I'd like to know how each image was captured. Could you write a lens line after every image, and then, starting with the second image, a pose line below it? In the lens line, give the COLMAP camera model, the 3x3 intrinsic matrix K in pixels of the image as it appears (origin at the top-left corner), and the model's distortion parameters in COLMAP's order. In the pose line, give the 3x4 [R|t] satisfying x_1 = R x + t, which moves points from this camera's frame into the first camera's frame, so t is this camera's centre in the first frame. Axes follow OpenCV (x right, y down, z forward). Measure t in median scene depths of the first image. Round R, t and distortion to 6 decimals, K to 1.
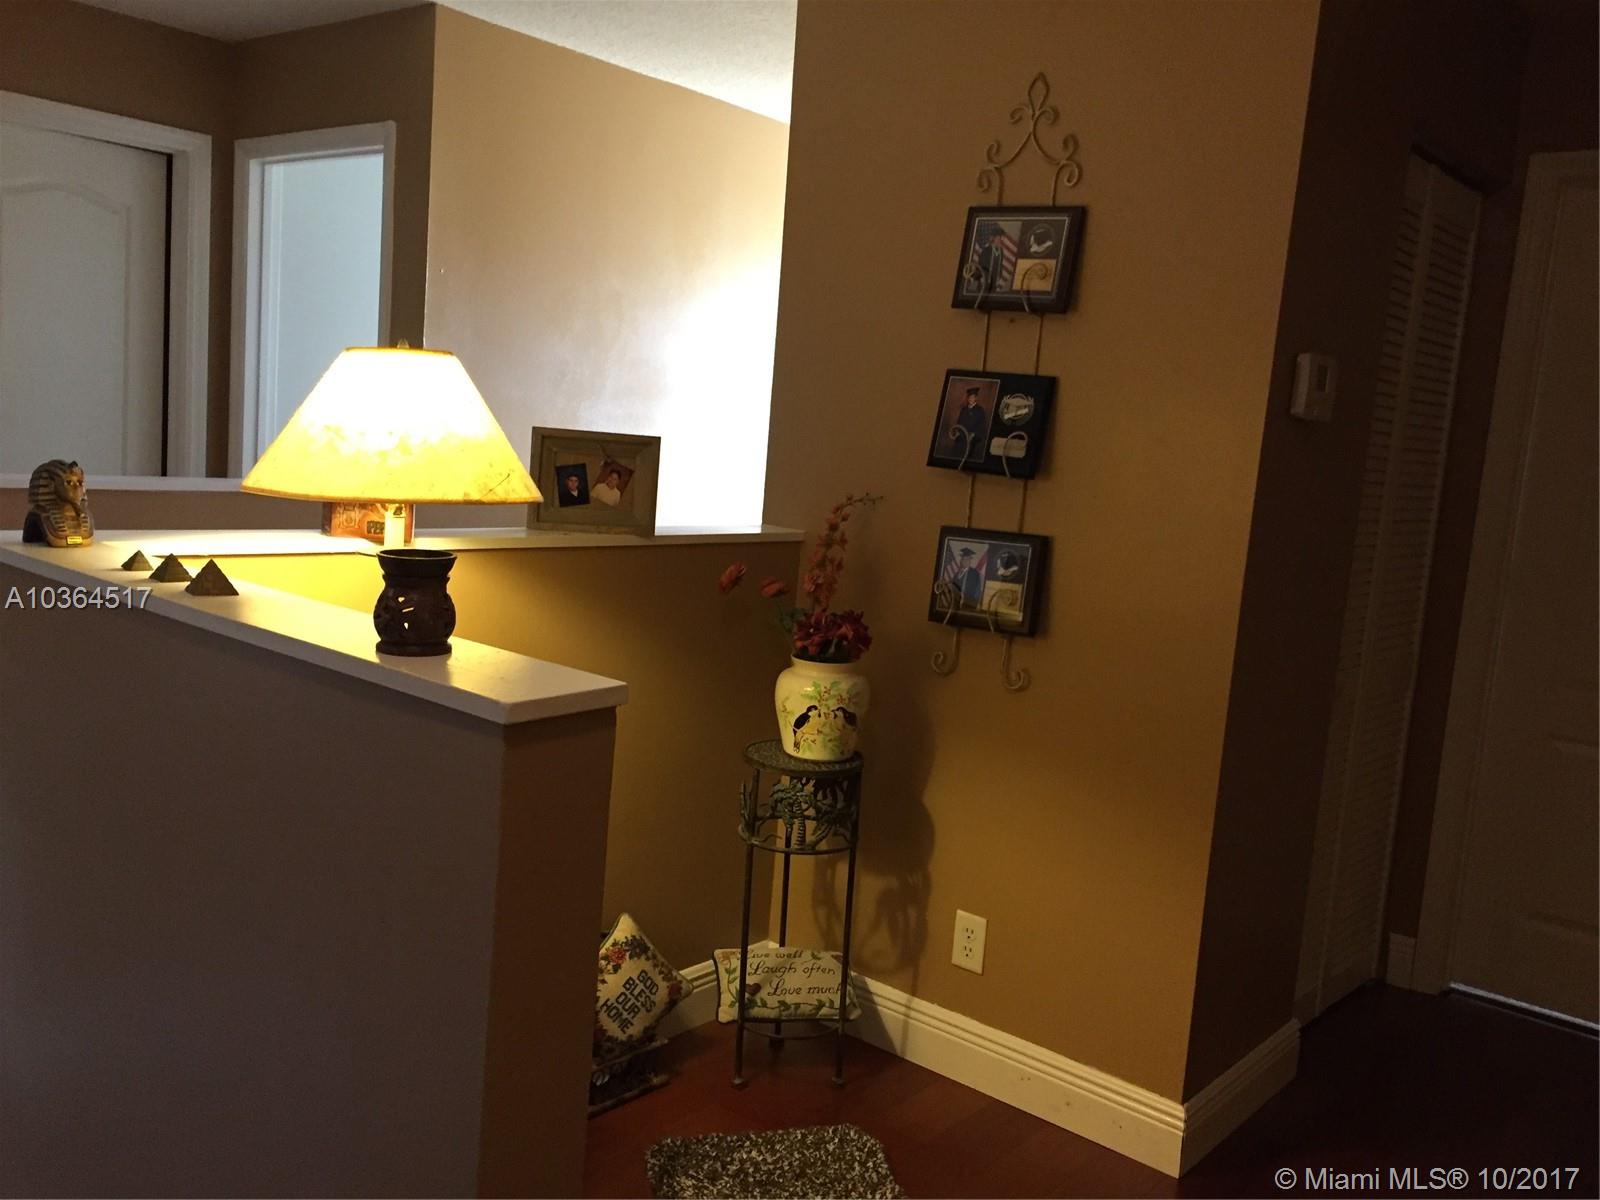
lens RADIAL K [[1371.0, 0, 789.7], [0, 1371.0, 606.5], [0, 0, 1]] dist [0.044759, -0.027086]
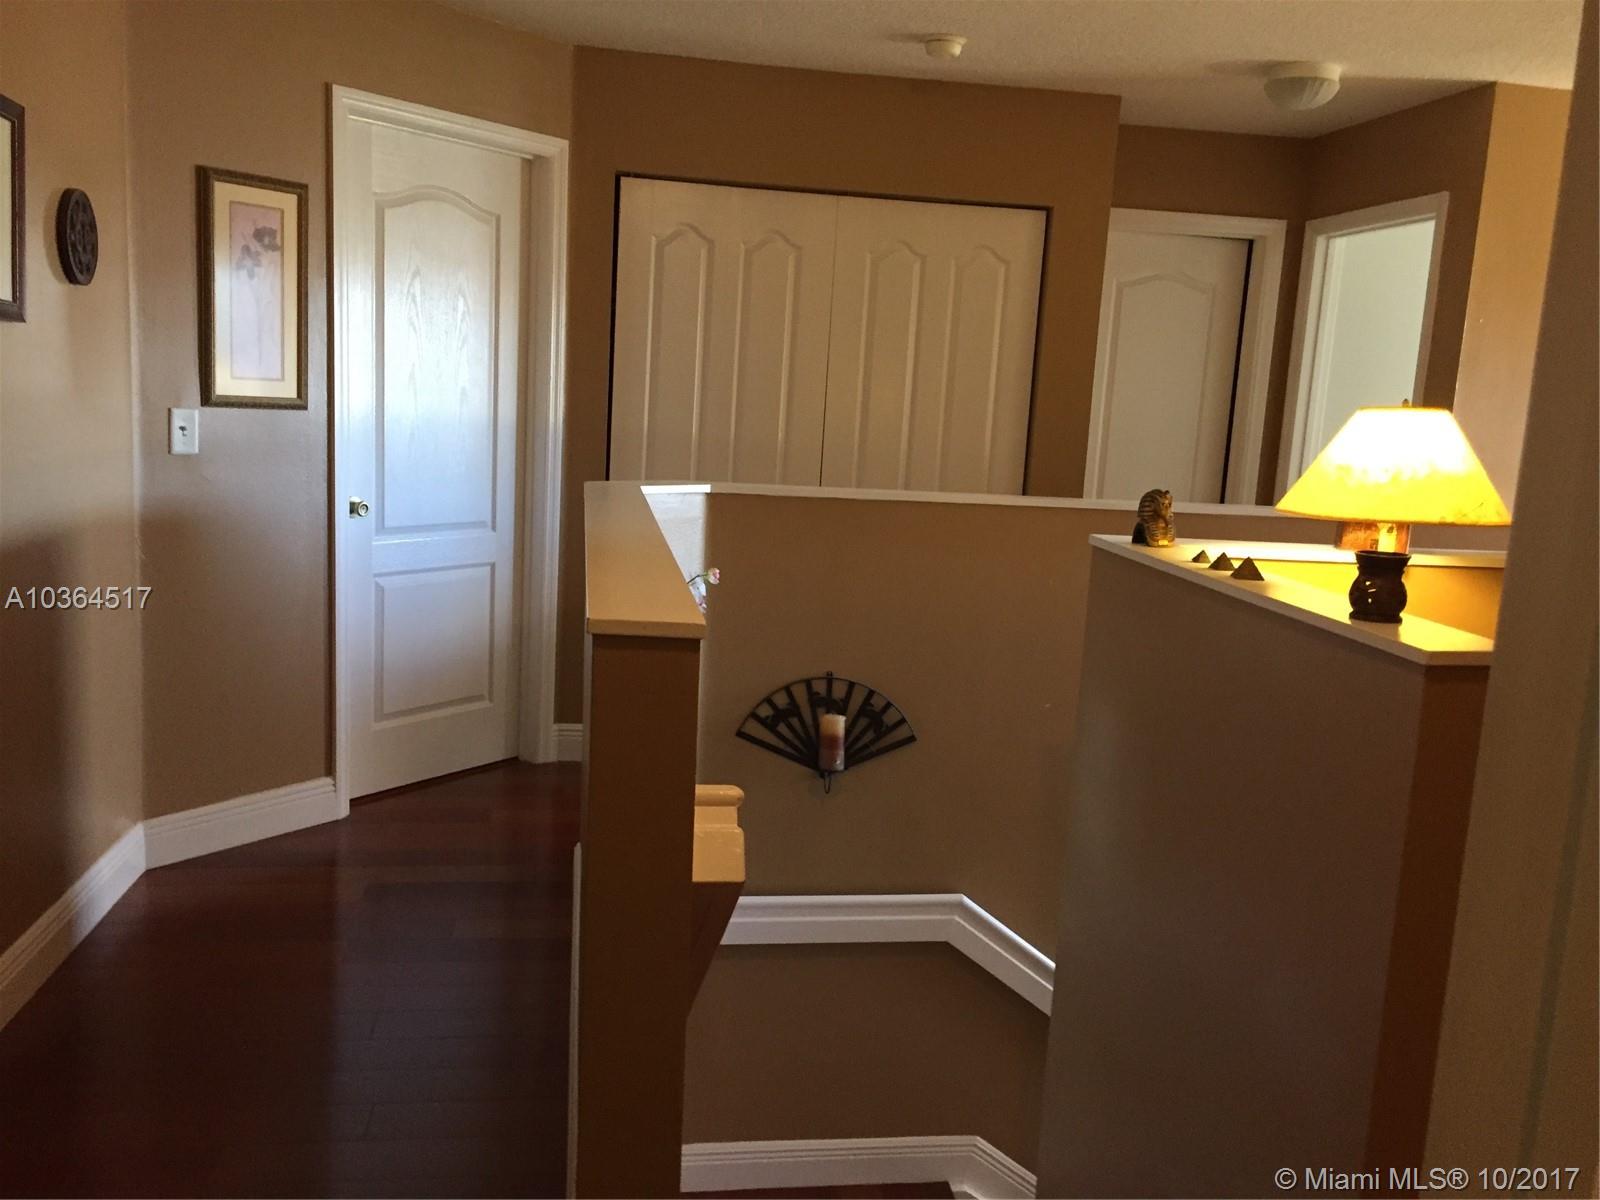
lens RADIAL K [[1371.0, 0, 789.7], [0, 1371.0, 599.2], [0, 0, 1]] dist [0.044759, -0.027086]
pose [[0.747598, 0.064638, -0.660999, 0.168728], [-0.083115, 0.996534, 0.003444, 0.041279], [0.658930, 0.052364, 0.750379, -0.379064]]
